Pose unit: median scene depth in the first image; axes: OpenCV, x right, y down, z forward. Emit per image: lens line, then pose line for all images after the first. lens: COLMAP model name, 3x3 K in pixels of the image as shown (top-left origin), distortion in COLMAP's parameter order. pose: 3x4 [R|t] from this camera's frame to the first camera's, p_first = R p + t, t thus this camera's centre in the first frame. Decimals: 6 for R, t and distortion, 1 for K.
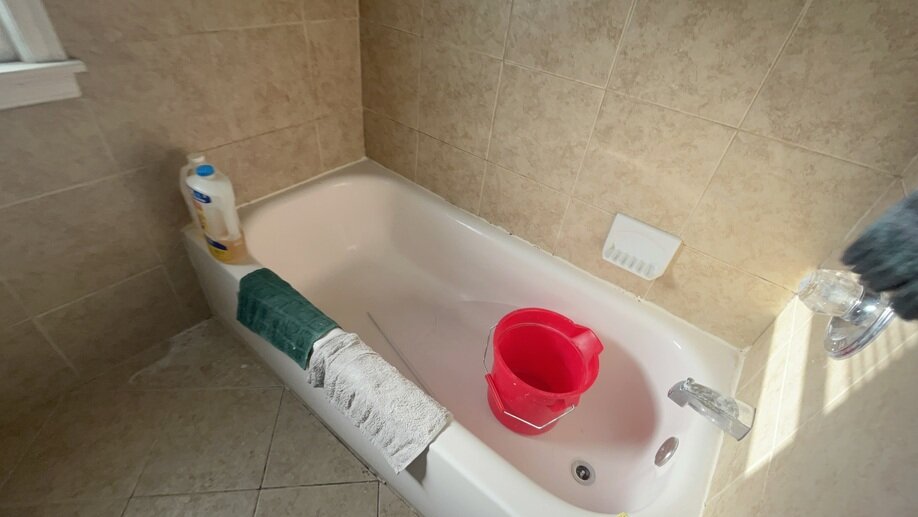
lens RADIAL K [[408.6, 0, 459.0], [0, 408.6, 258.5], [0, 0, 1]] dist [-0.008643, -0.001084]
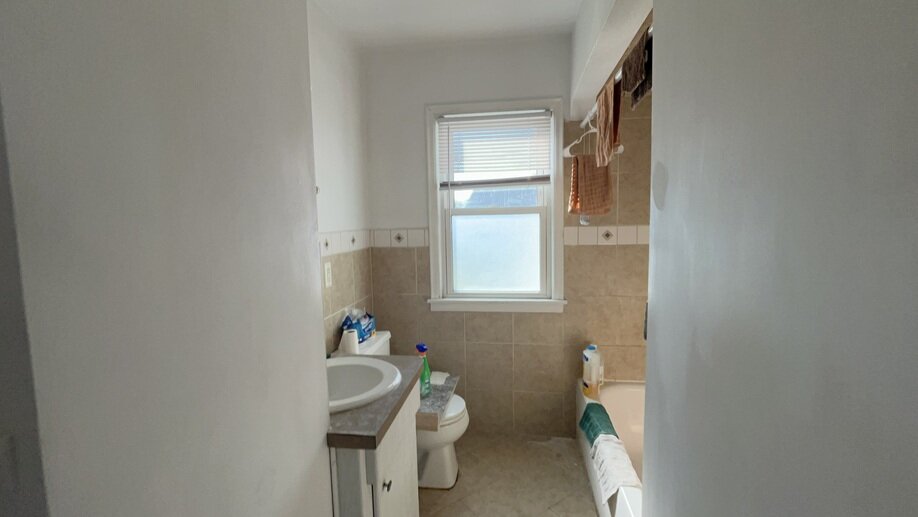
lens RADIAL K [[408.6, 0, 459.0], [0, 408.6, 258.5], [0, 0, 1]] dist [-0.008643, -0.001084]
pose [[0.501372, -0.037354, -0.864425, 0.912919], [-0.487363, 0.813307, -0.317819, 0.427178], [0.714914, 0.580635, 0.389564, -0.638382]]
